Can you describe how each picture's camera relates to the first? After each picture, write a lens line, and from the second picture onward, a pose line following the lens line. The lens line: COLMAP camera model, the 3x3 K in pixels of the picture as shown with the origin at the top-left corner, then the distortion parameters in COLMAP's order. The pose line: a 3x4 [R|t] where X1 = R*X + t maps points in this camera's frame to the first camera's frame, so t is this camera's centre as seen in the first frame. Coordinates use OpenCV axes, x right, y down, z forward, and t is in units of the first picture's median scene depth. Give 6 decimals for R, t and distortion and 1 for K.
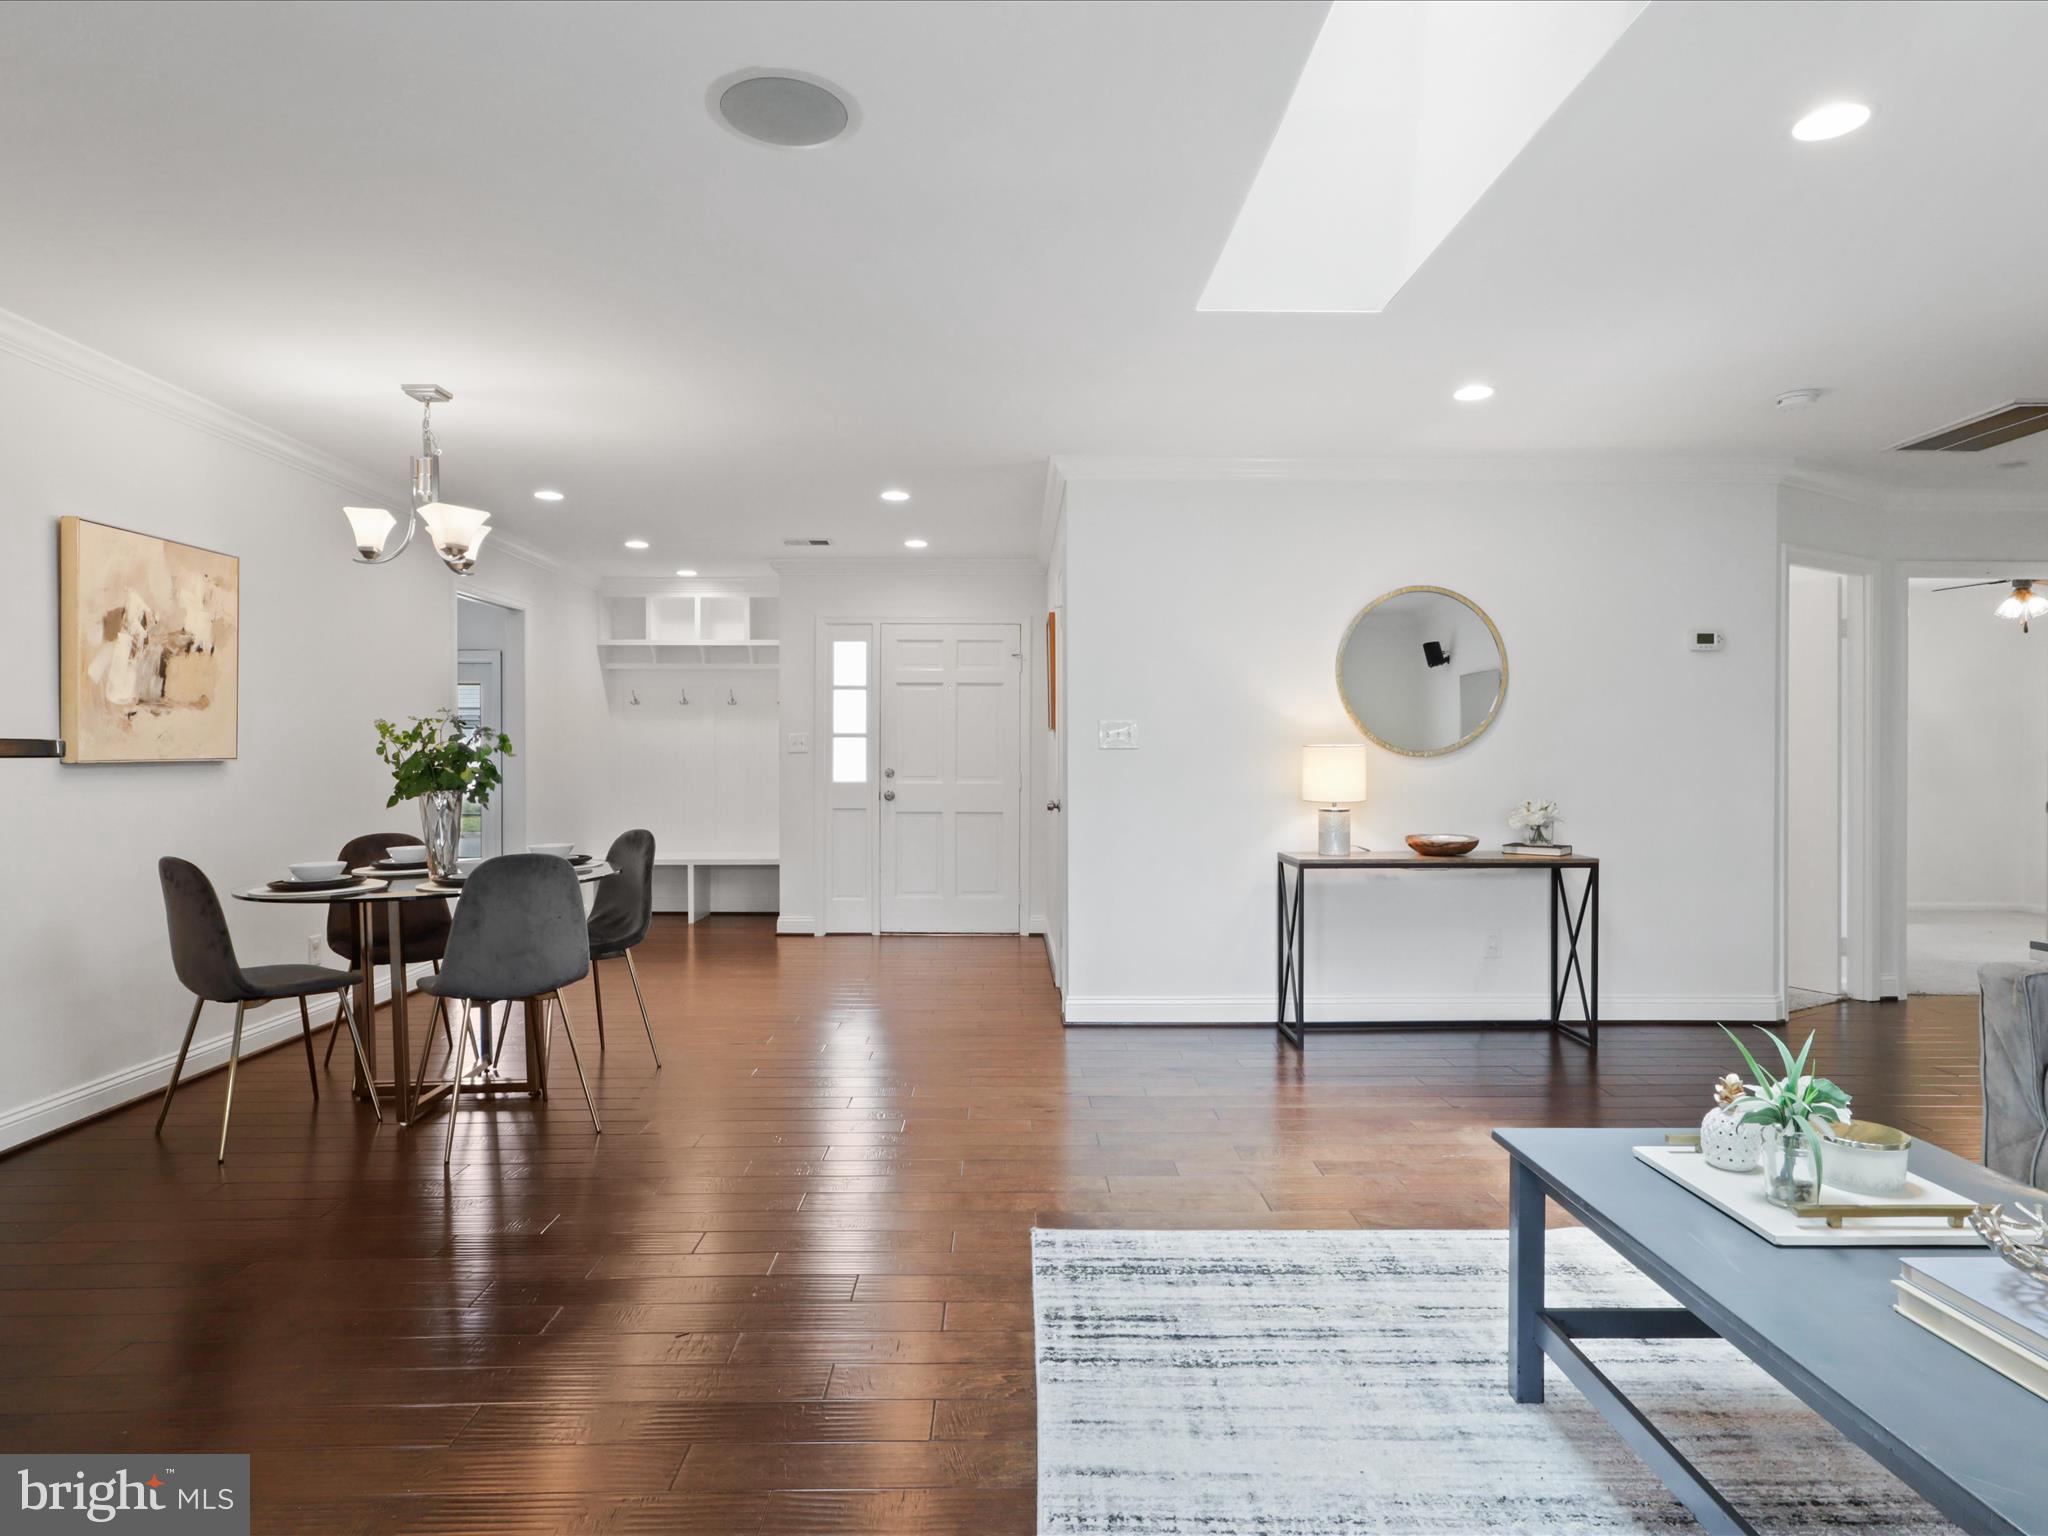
lens RADIAL K [[1176.9, 0, 1020.5], [0, 1176.9, 766.0], [0, 0, 1]] dist [0.022781, 0.003302]
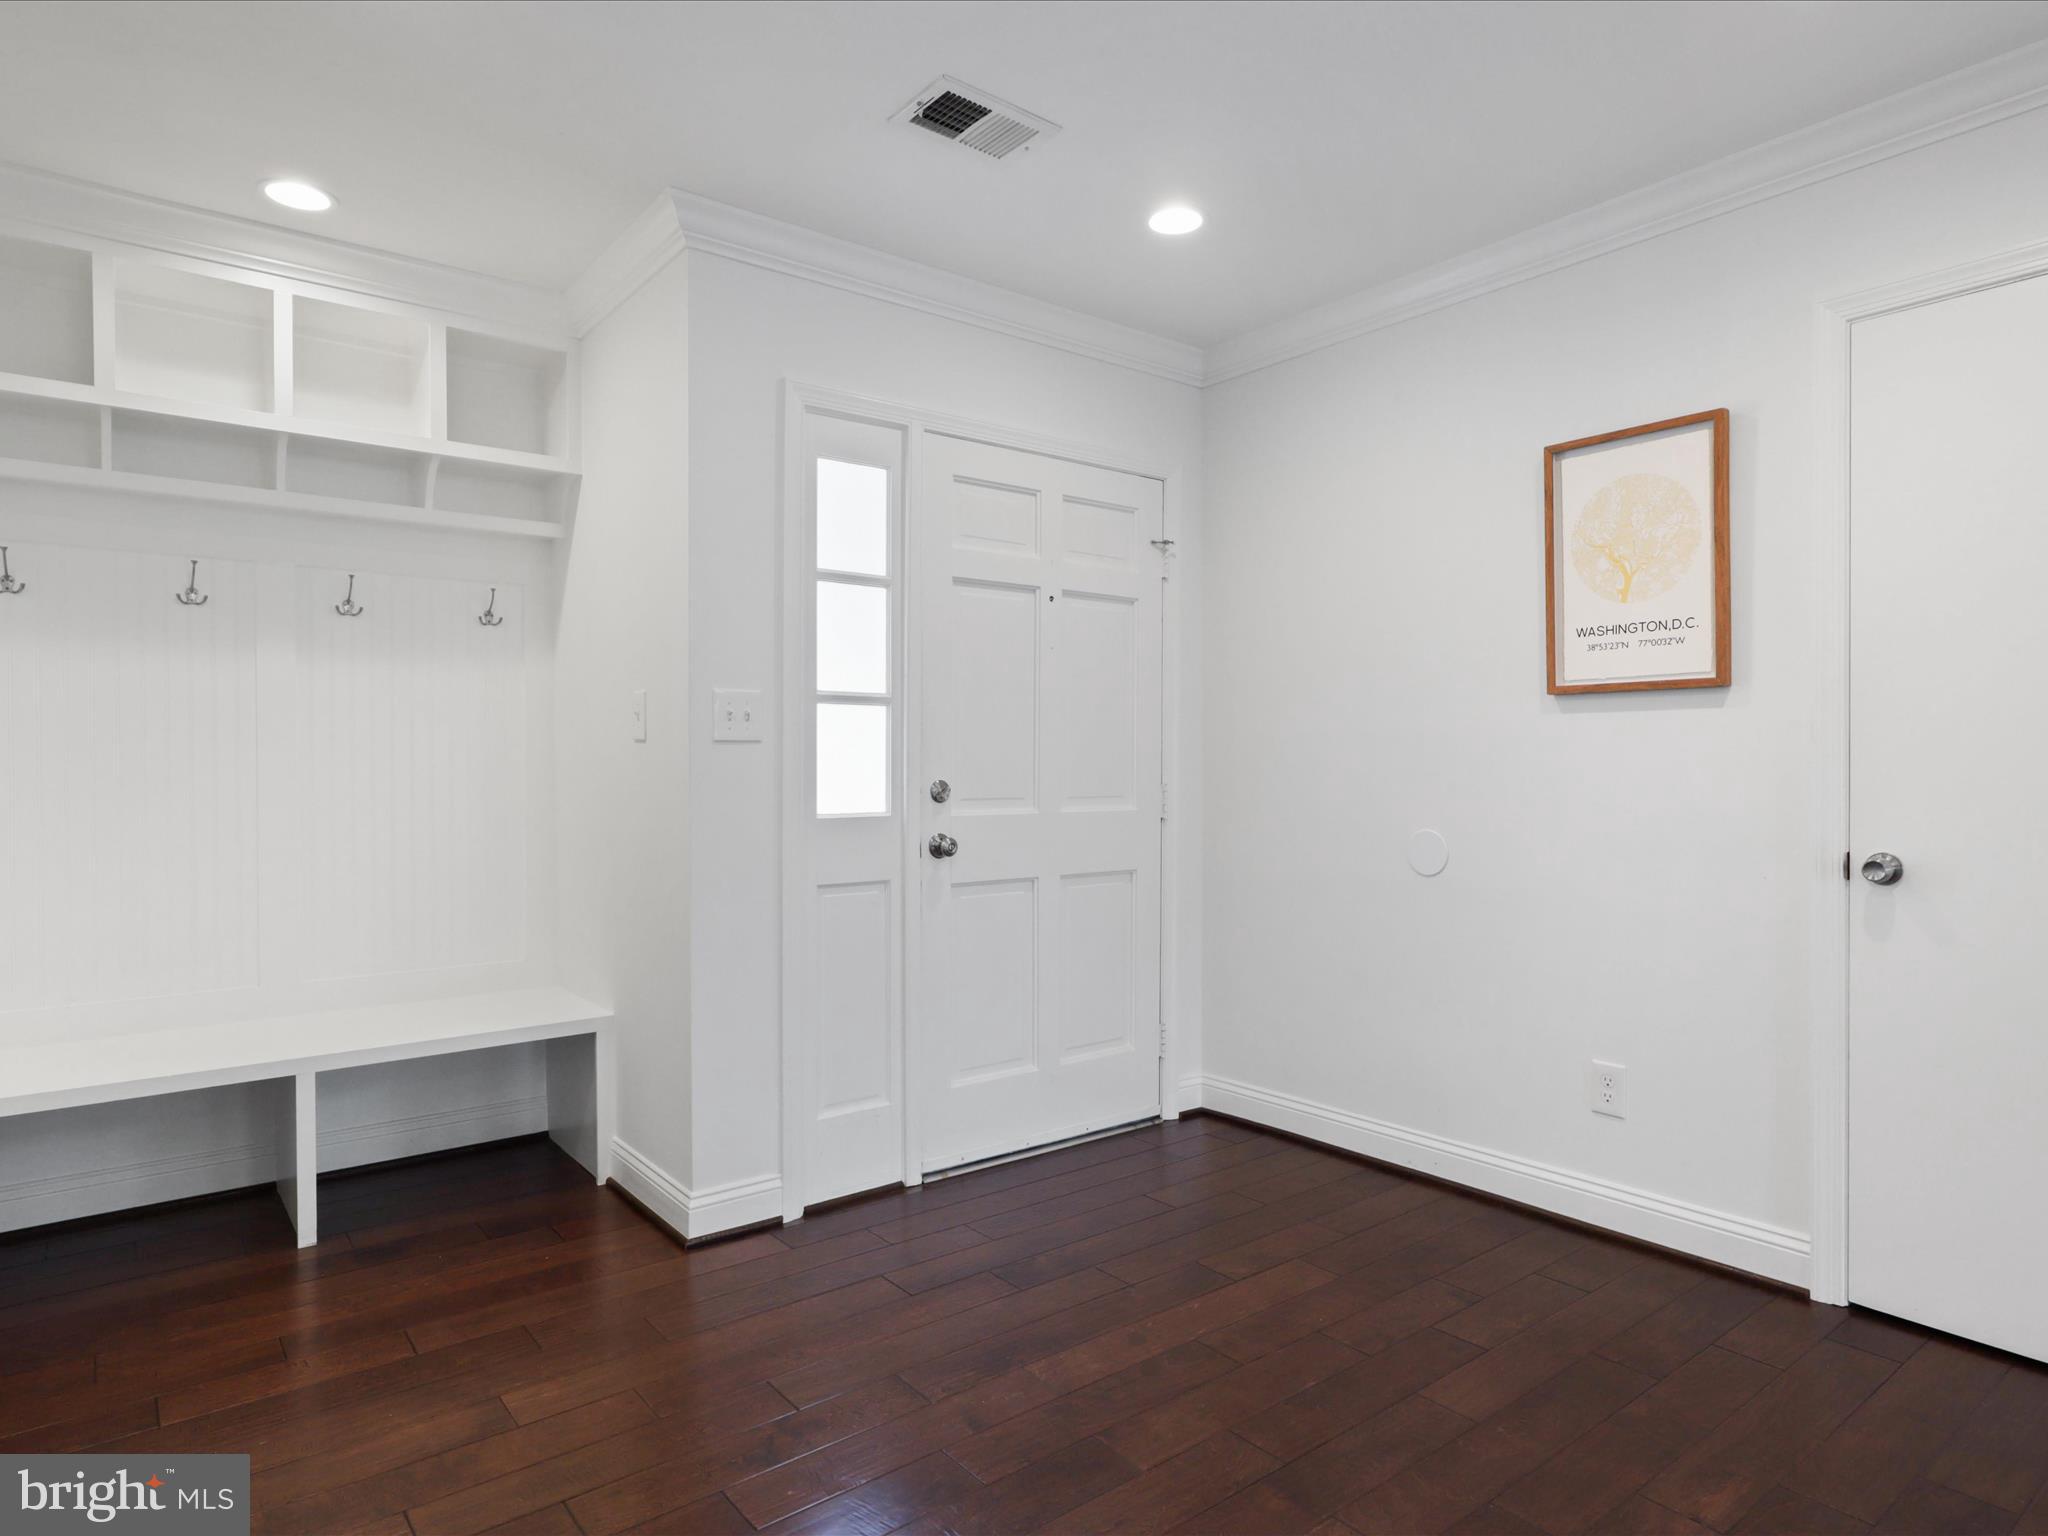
lens RADIAL K [[1176.9, 0, 1020.3], [0, 1176.9, 762.2], [0, 0, 1]] dist [0.022781, 0.003302]
pose [[0.801684, -0.002251, 0.597743, -0.337737], [0.001602, 0.999997, 0.001618, -0.004991], [-0.597746, -0.000339, 0.801686, 0.643866]]
